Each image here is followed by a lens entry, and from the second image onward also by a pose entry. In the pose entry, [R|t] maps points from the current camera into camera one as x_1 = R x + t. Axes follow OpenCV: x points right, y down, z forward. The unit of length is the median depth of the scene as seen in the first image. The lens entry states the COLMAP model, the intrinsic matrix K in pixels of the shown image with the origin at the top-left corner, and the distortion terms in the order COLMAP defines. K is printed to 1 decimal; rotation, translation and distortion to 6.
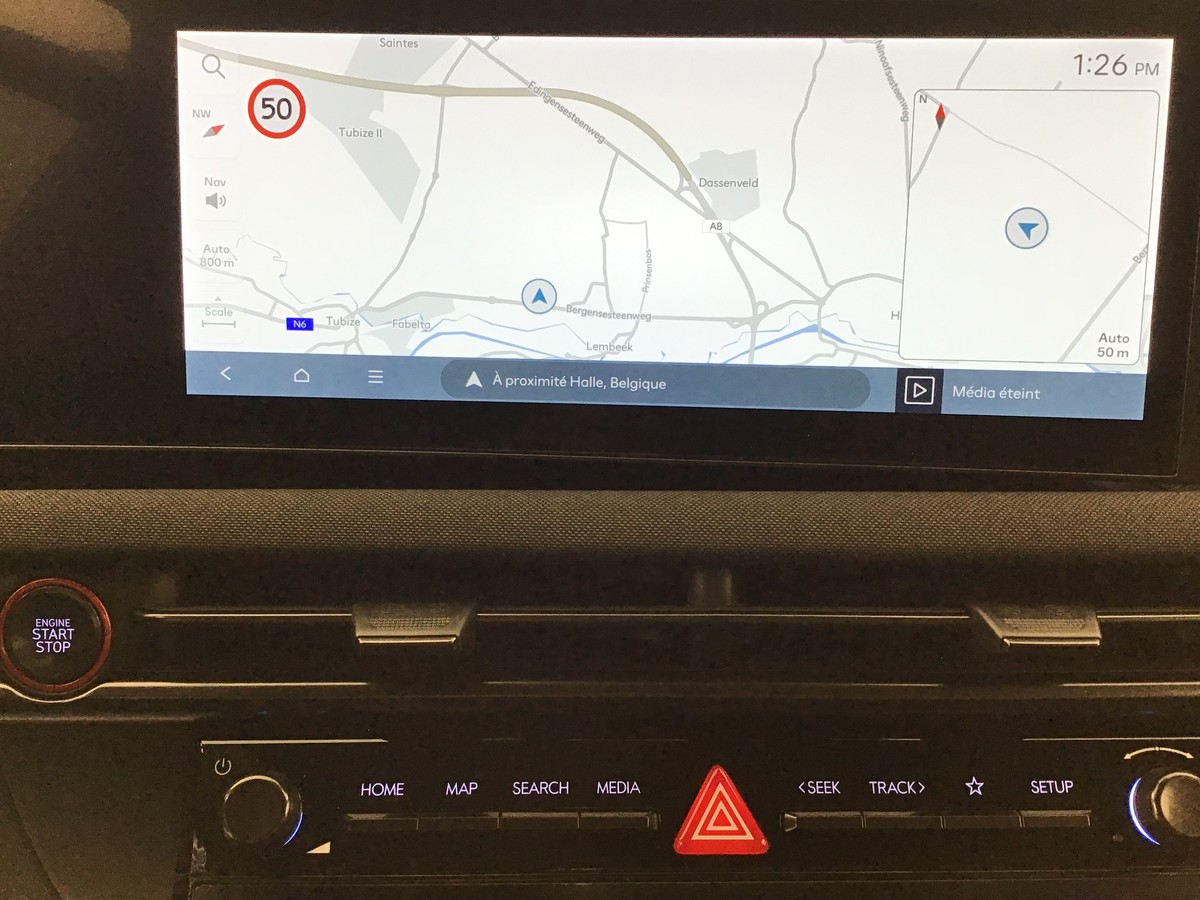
lens RADIAL K [[1107.9, 0, 600.0], [0, 1107.9, 450.0], [0, 0, 1]] dist [0.107723, -0.205777]
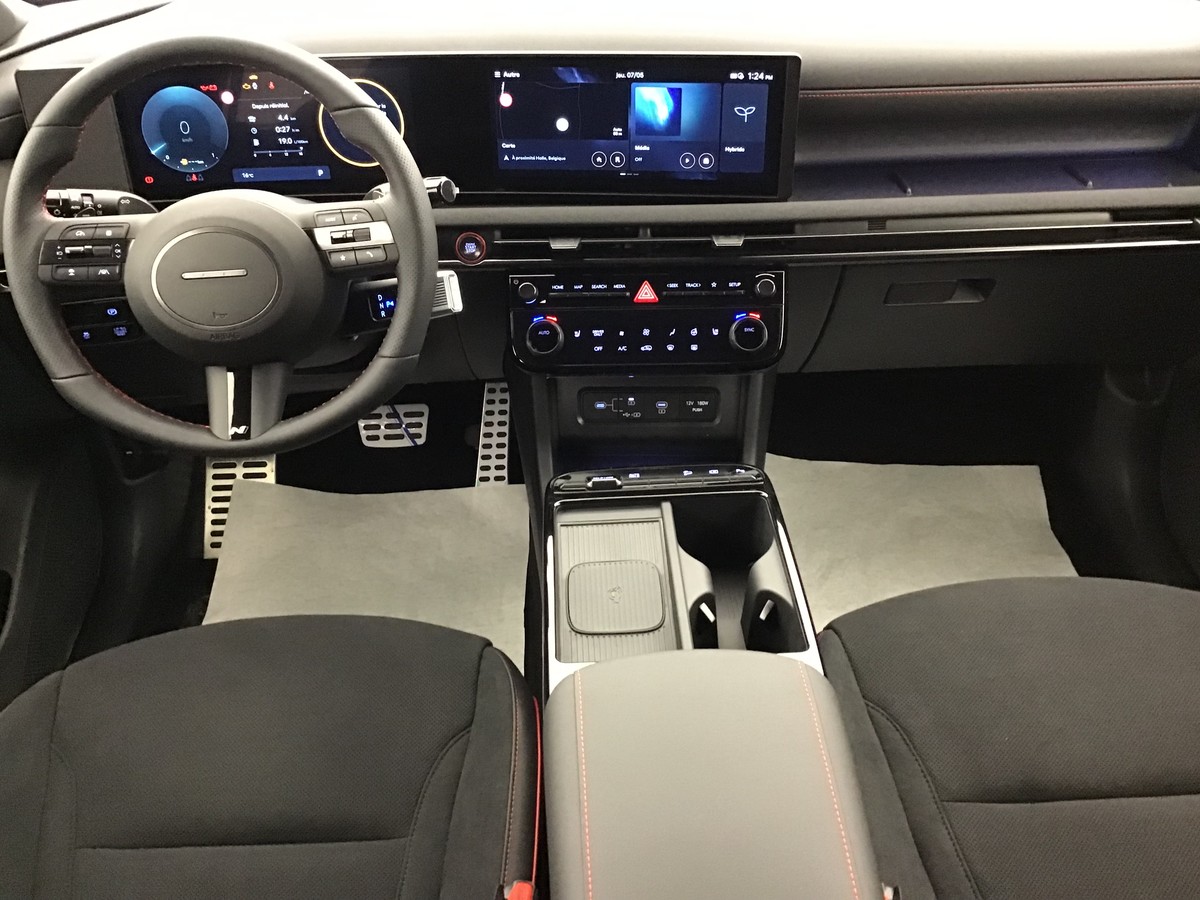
lens RADIAL K [[1090.1, 0, 600.0], [0, 1090.1, 450.0], [0, 0, 1]] dist [0.130072, -0.277350]
pose [[0.998351, -0.003674, -0.057295, 0.162235], [0.021990, 0.946316, 0.322495, -0.373359], [0.053034, -0.323223, 0.944836, -2.710725]]
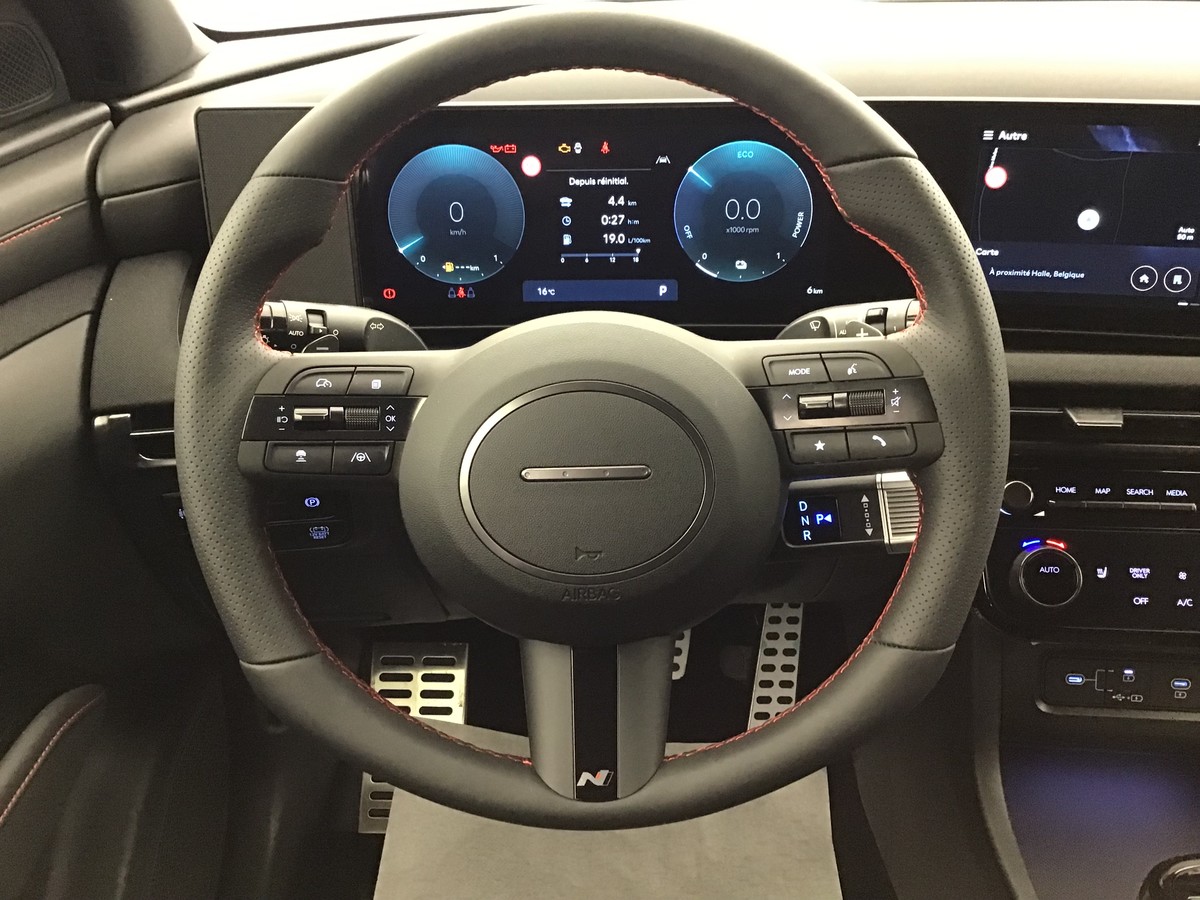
lens RADIAL K [[1090.1, 0, 600.0], [0, 1090.1, 450.0], [0, 0, 1]] dist [0.130072, -0.277350]
pose [[0.993729, 0.027999, -0.108253, -0.875184], [-0.005398, 0.979026, 0.203662, -0.214285], [0.111685, -0.201800, 0.973038, -1.215230]]
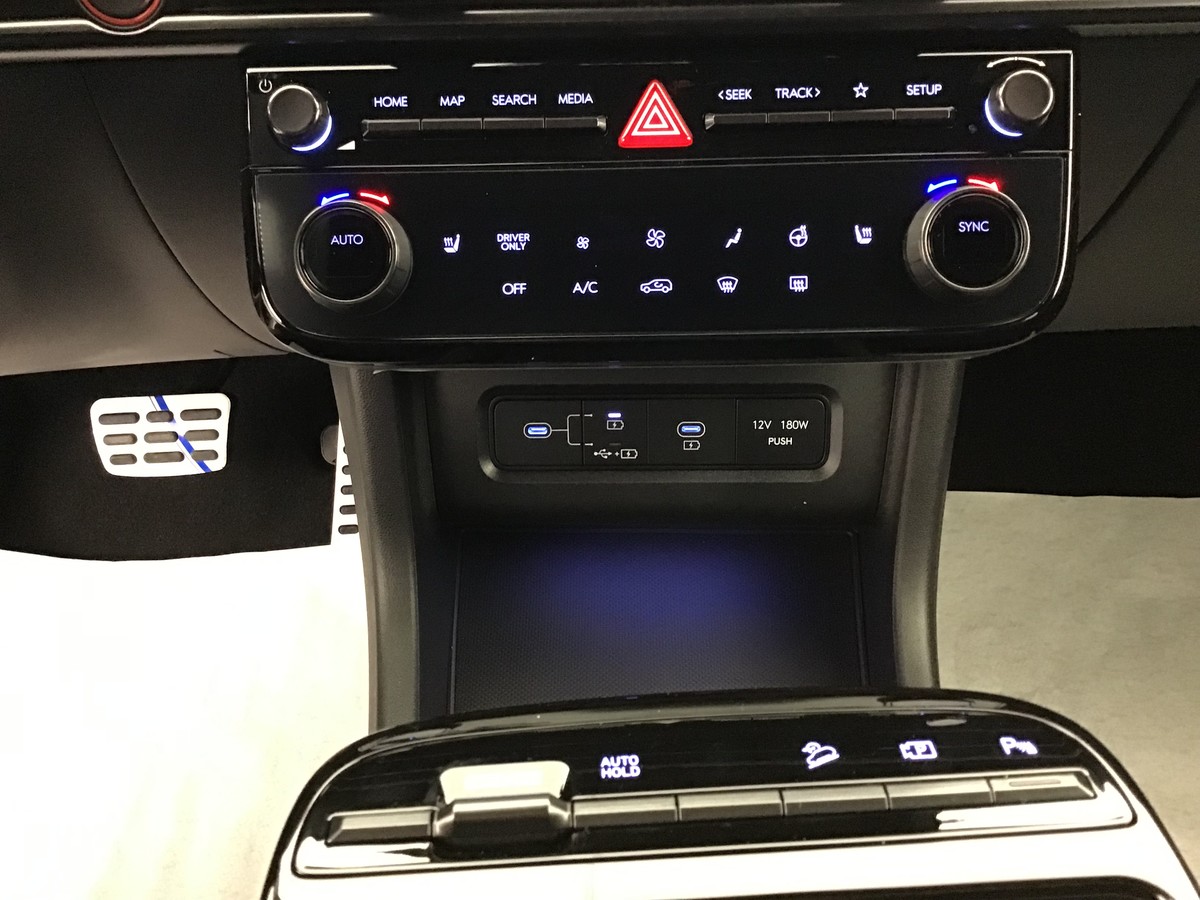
lens RADIAL K [[1090.1, 0, 600.0], [0, 1090.1, 450.0], [0, 0, 1]] dist [0.130072, -0.277350]
pose [[0.998731, -0.005862, -0.050020, 0.104863], [0.024268, 0.926304, 0.375995, 0.203517], [0.044130, -0.376731, 0.925271, -0.304716]]
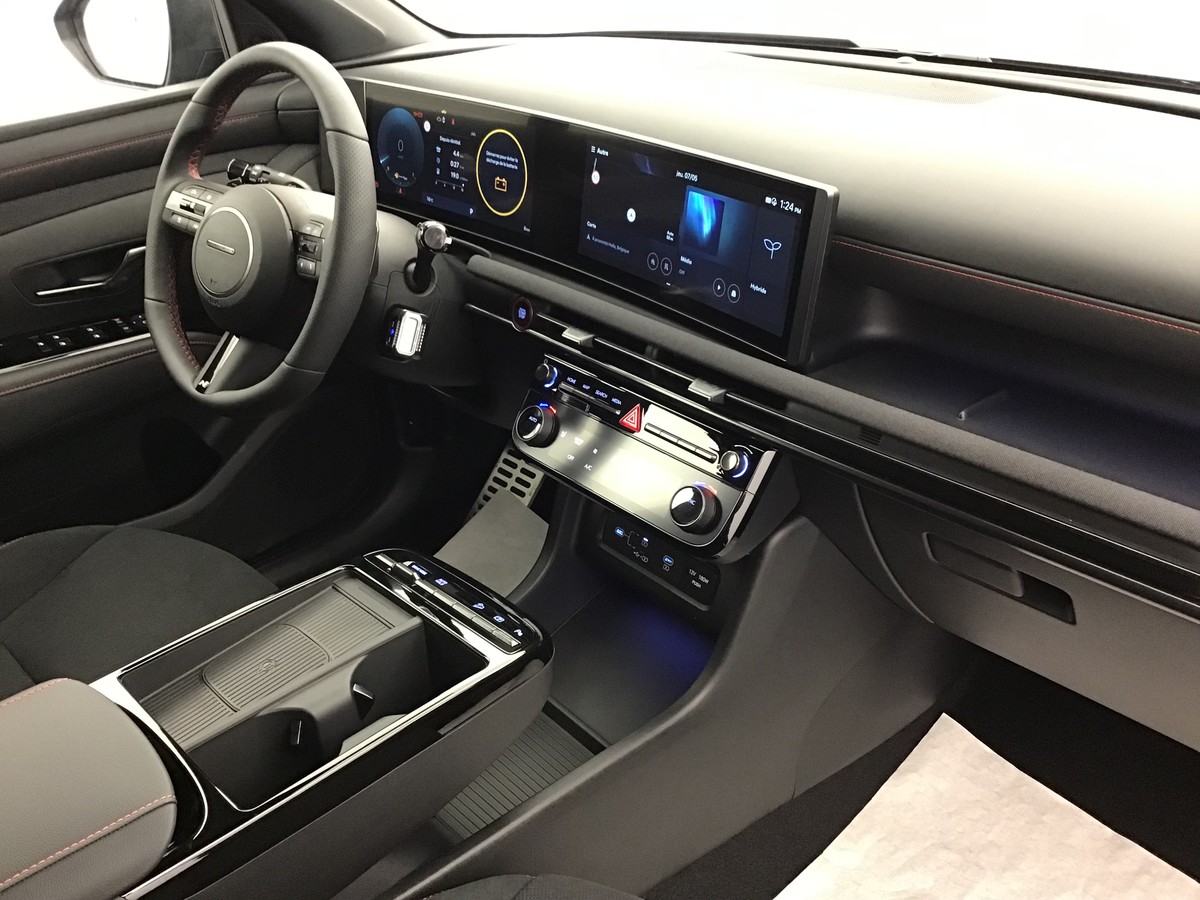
lens RADIAL K [[1098.9, 0, 600.0], [0, 1098.9, 450.0], [0, 0, 1]] dist [0.107775, 0.000401]
pose [[0.635419, 0.336585, -0.694948, 2.312417], [-0.177673, 0.939580, 0.292613, -0.510514], [0.751448, -0.062459, 0.656829, -1.193650]]
